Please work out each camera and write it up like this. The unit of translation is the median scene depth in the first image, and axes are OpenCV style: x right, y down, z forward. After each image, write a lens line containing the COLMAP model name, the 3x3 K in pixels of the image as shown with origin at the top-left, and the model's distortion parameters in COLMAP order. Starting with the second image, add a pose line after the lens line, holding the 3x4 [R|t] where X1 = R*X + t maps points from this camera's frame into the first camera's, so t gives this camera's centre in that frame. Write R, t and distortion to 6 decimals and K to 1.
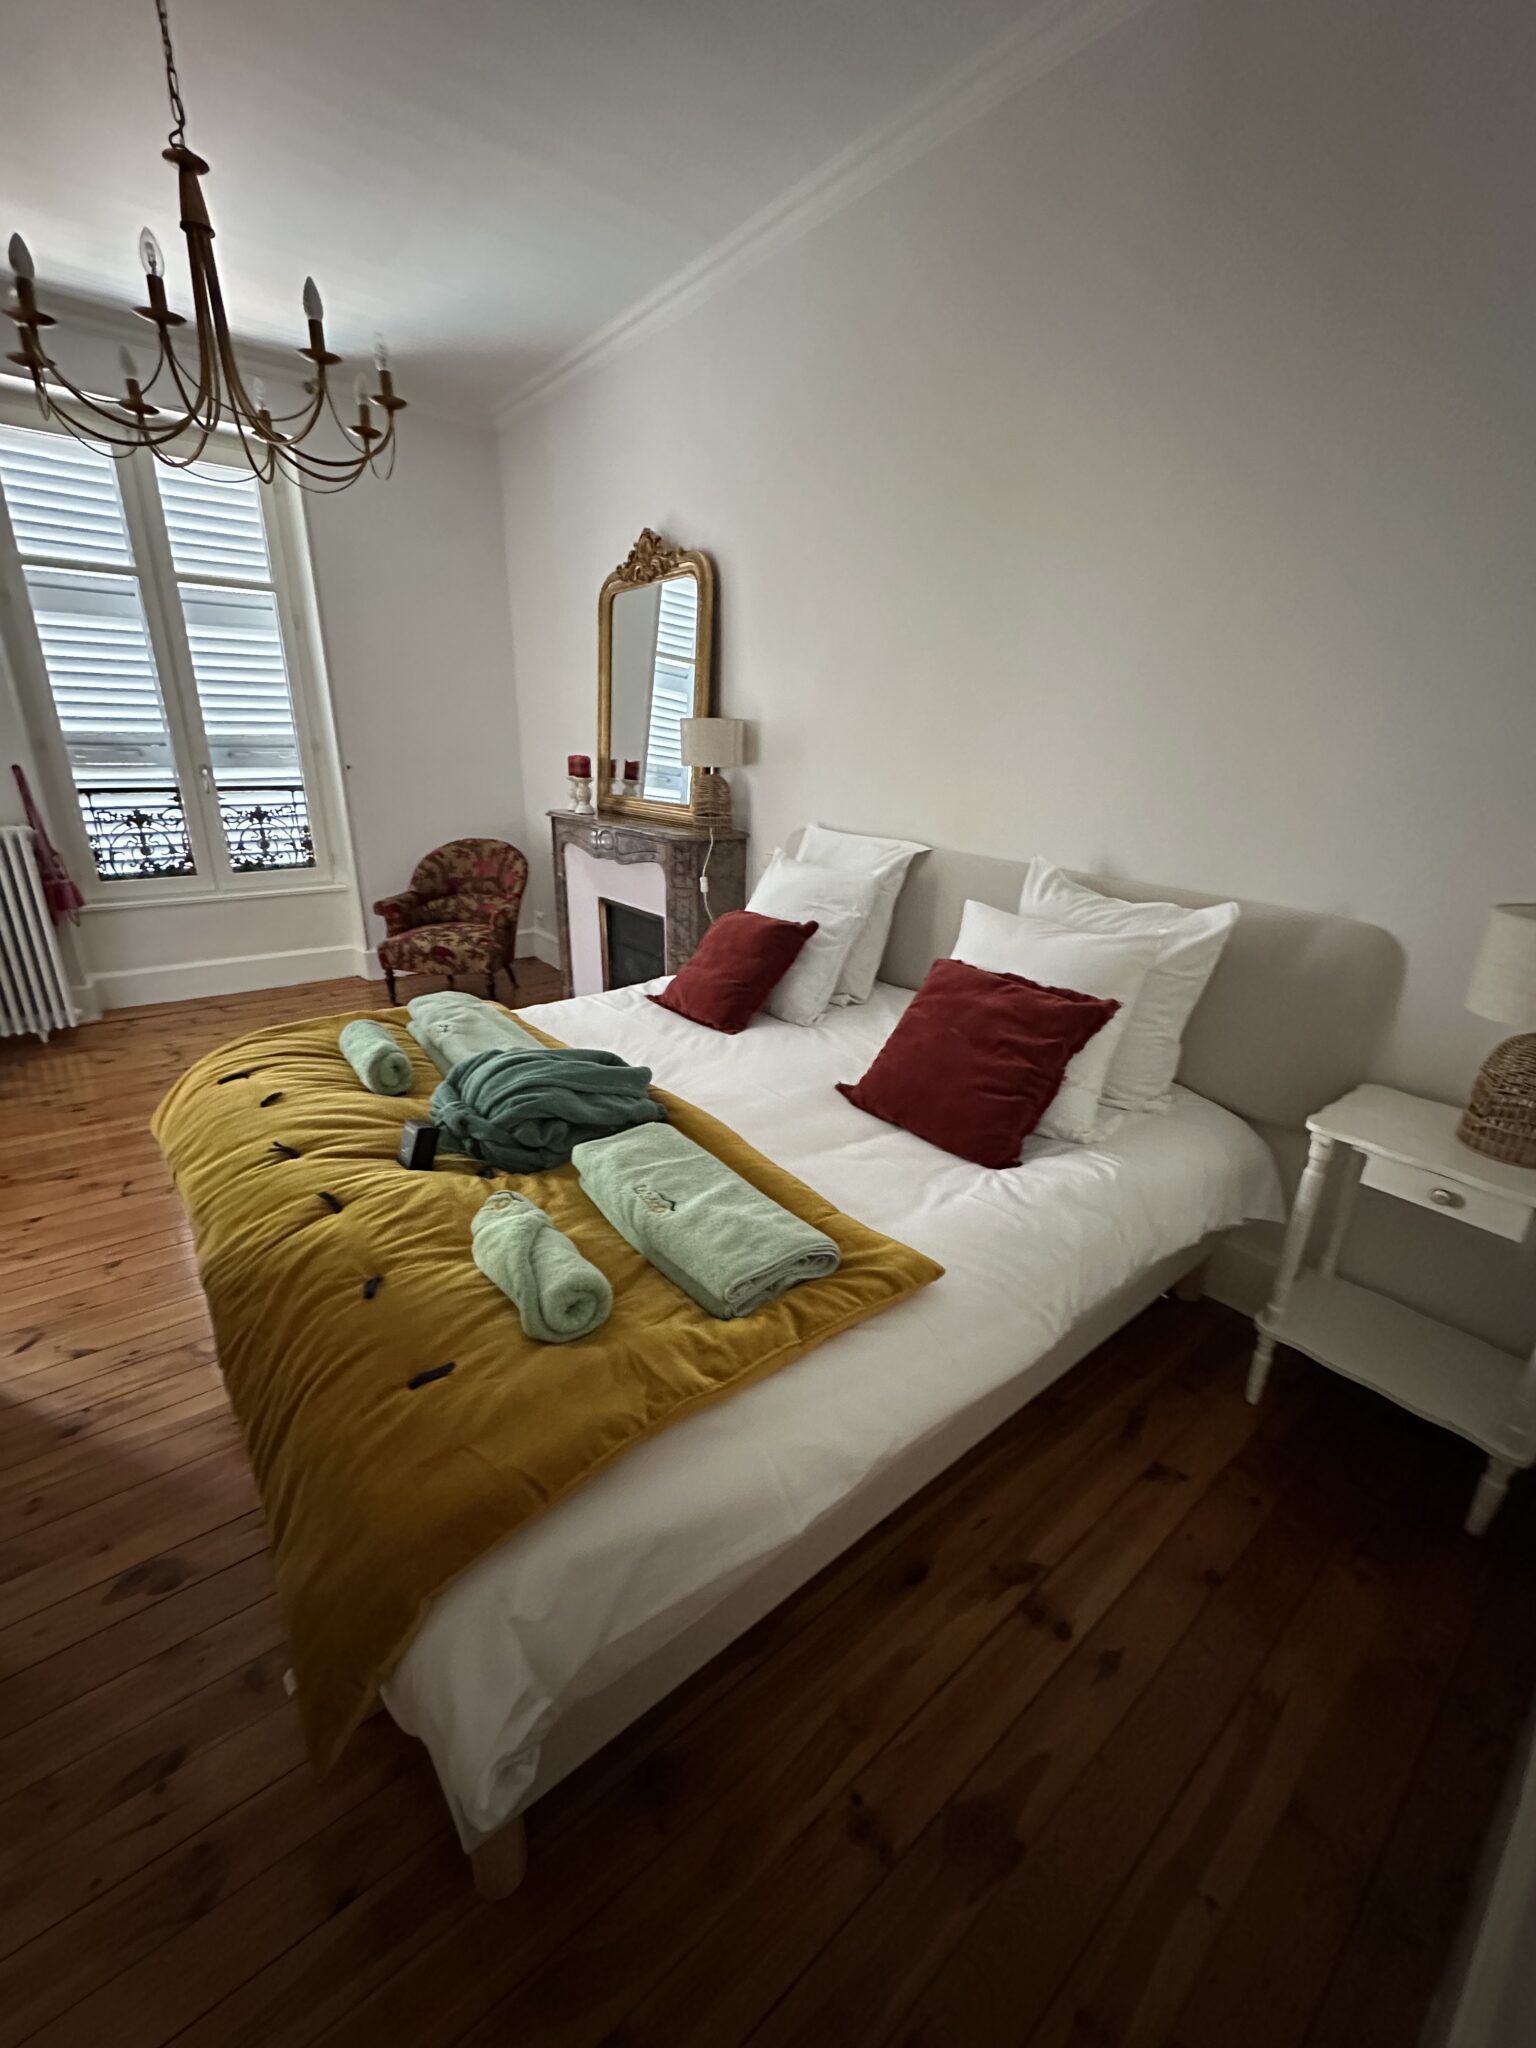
lens RADIAL K [[813.8, 0, 771.9], [0, 813.8, 1023.0], [0, 0, 1]] dist [-0.002423, 0.000589]
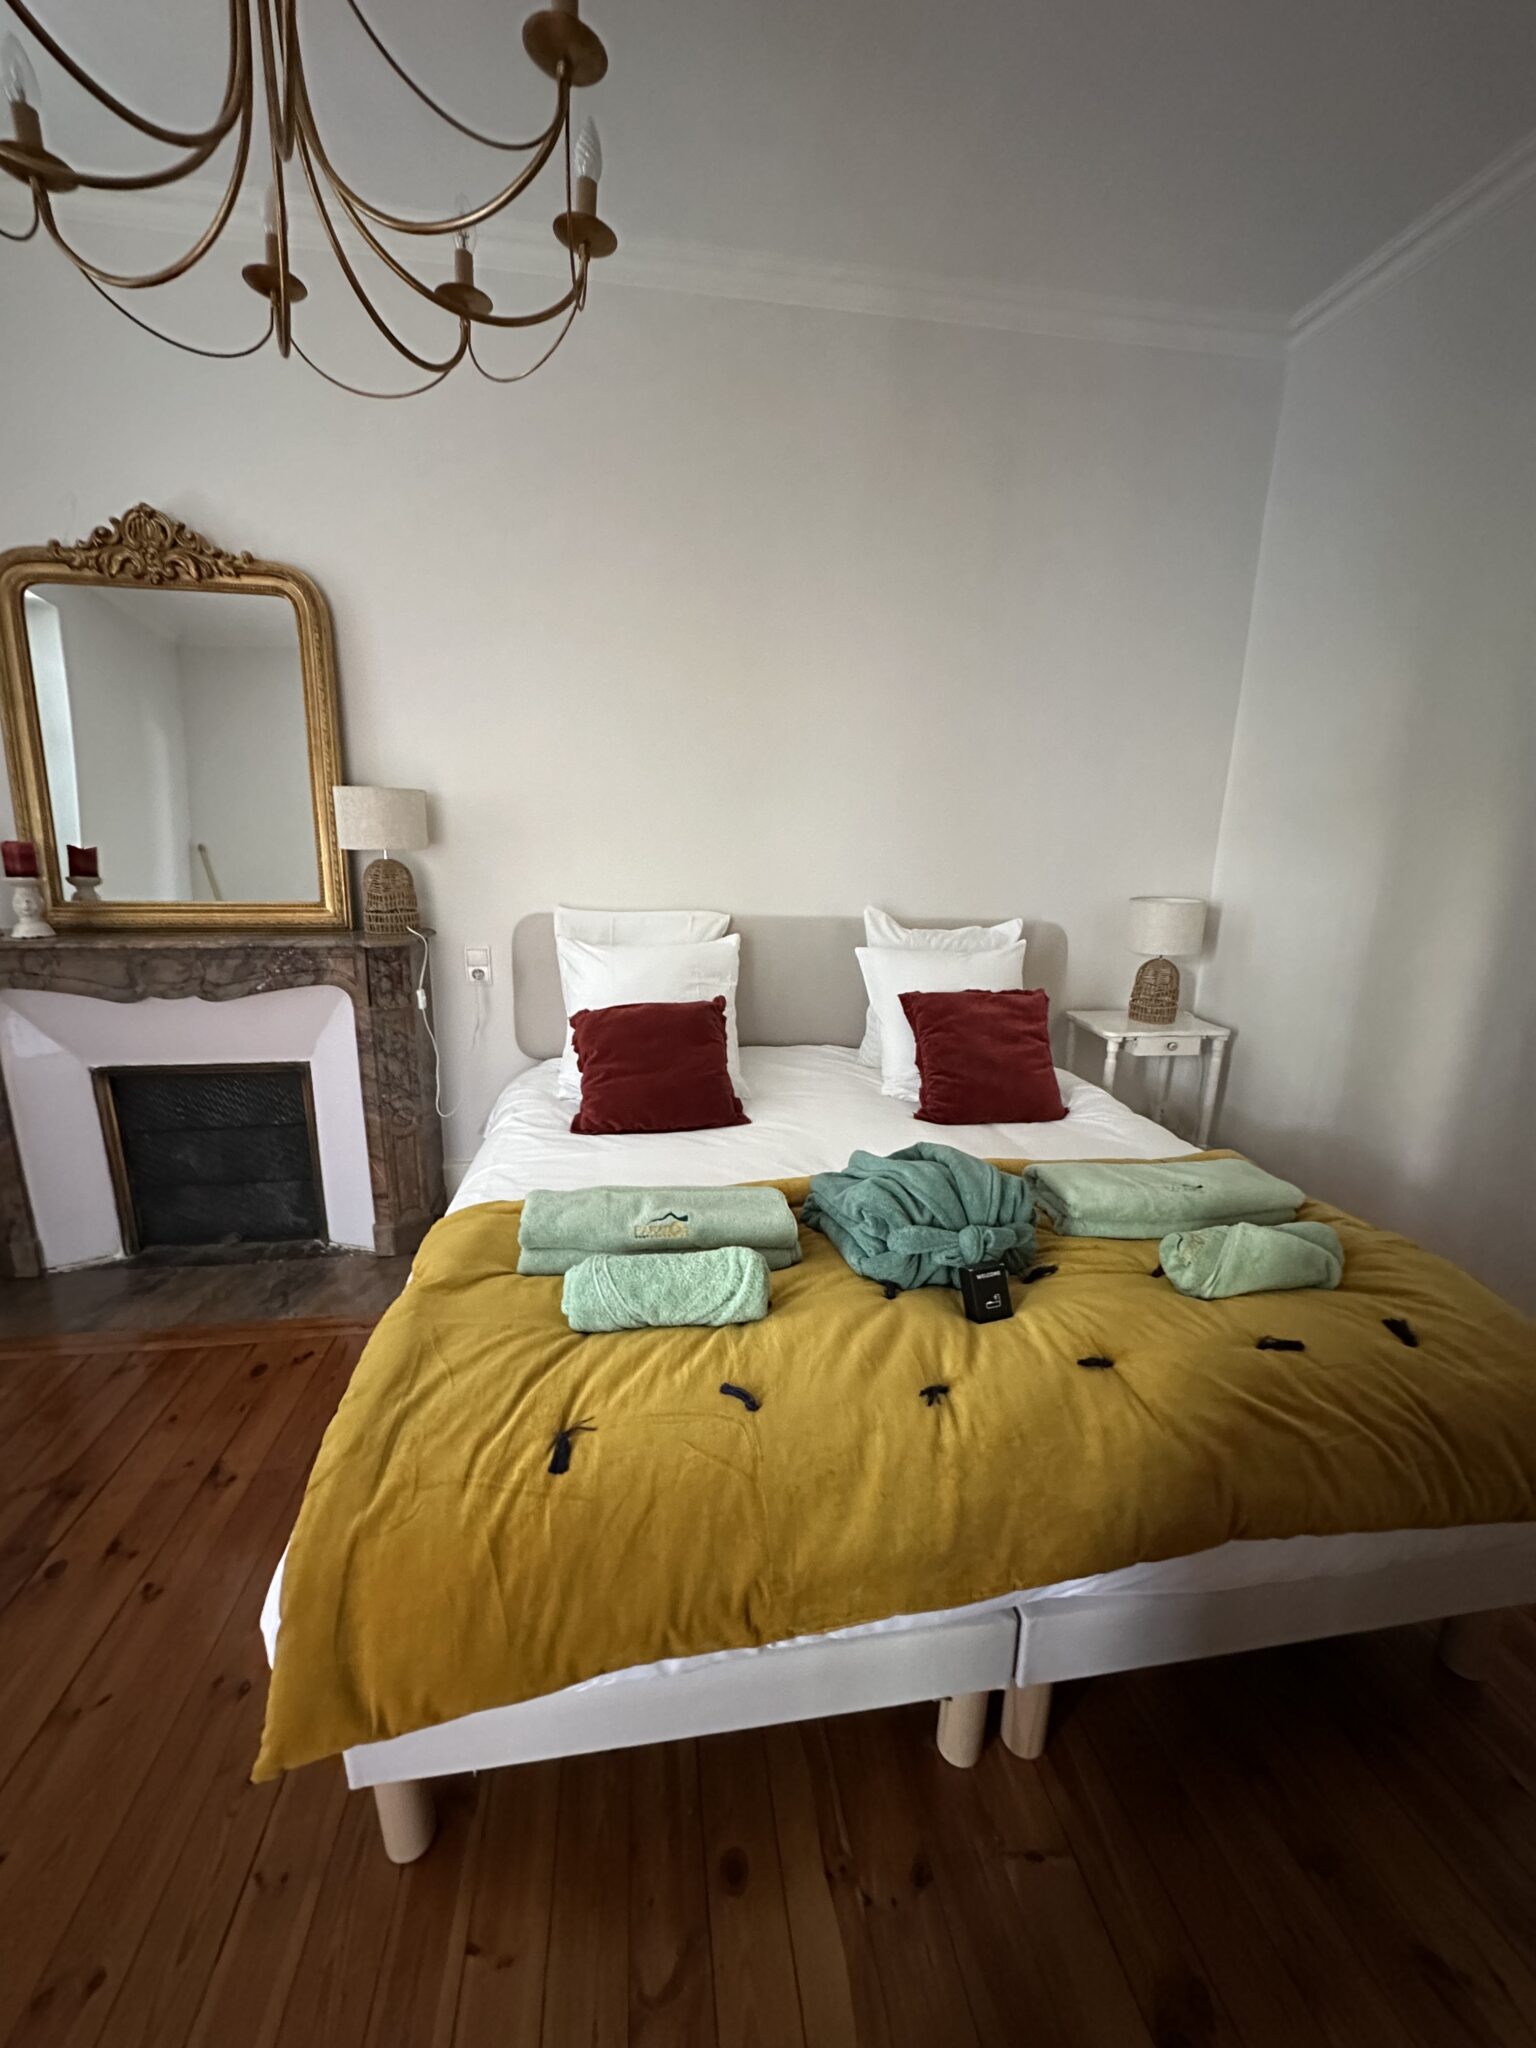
lens RADIAL K [[813.8, 0, 770.6], [0, 813.8, 1018.6], [0, 0, 1]] dist [-0.002423, 0.000589]
pose [[0.500945, -0.210258, 0.839551, -0.583718], [0.280586, 0.957104, 0.072277, -0.118818], [-0.818734, 0.199359, 0.538452, 0.330442]]
